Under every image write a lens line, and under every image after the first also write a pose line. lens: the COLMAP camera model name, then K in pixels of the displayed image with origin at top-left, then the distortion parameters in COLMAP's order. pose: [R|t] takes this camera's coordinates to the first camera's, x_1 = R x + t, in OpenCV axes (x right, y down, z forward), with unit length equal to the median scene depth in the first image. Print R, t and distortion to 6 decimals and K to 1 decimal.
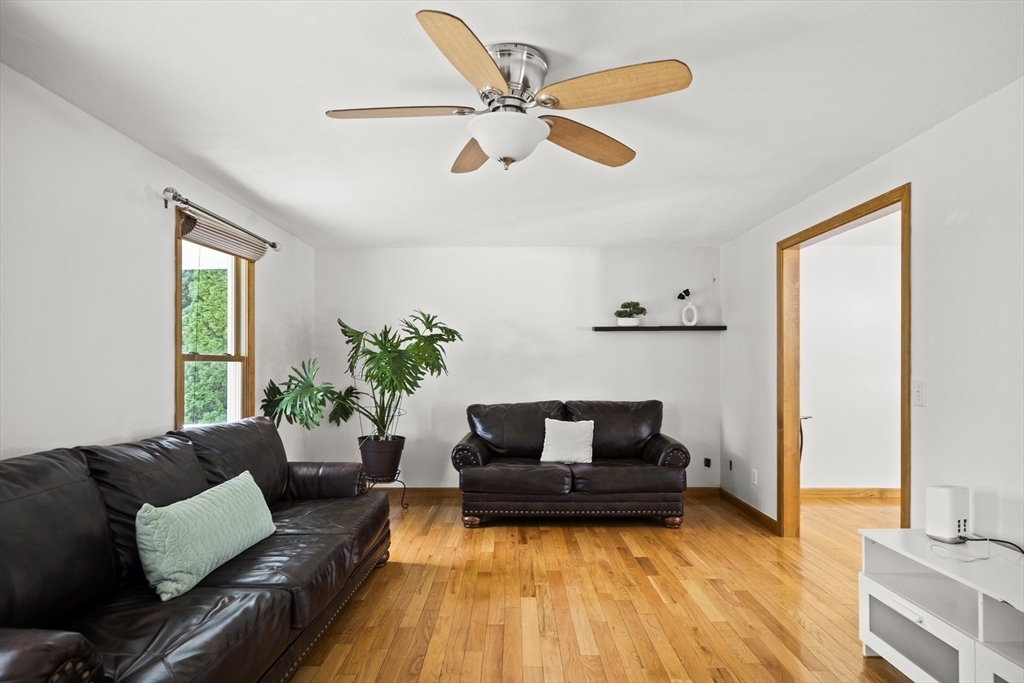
lens RADIAL K [[561.1, 0, 511.5], [0, 561.1, 360.2], [0, 0, 1]] dist [0.001183, 0.000538]
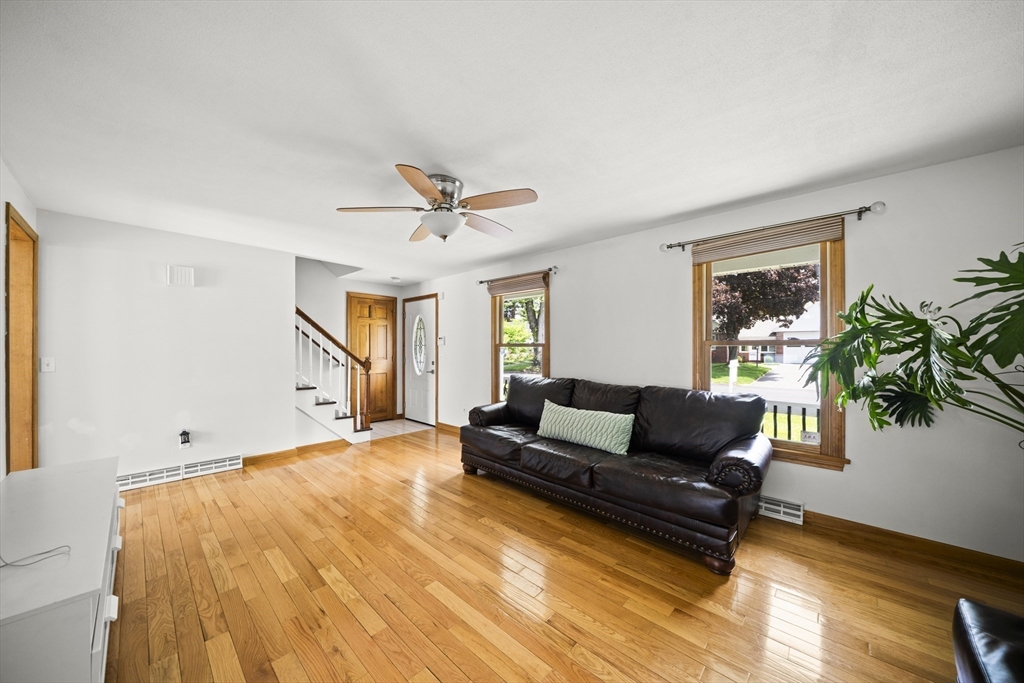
lens RADIAL K [[361.3, 0, 520.0], [0, 361.3, 346.7], [0, 0, 1]] dist [-0.006491, 0.000008]
pose [[-0.678144, 0.001350, -0.734928, 0.332867], [0.010307, 0.999917, -0.007674, 0.005106], [0.734857, -0.012779, -0.678102, 0.953166]]
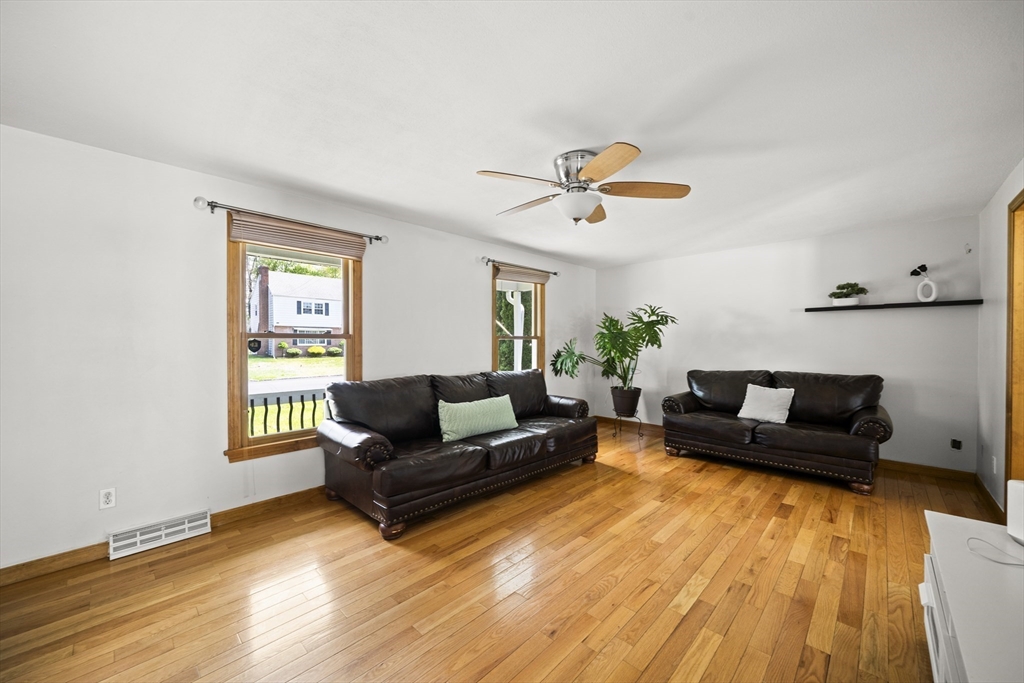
lens RADIAL K [[388.3, 0, 513.1], [0, 388.3, 341.5], [0, 0, 1]] dist [-0.001816, -0.000917]
pose [[0.727857, 0.003195, -0.685721, 0.314726], [0.004658, 0.999943, 0.009604, -0.001960], [0.685713, -0.010185, 0.727801, 0.011096]]
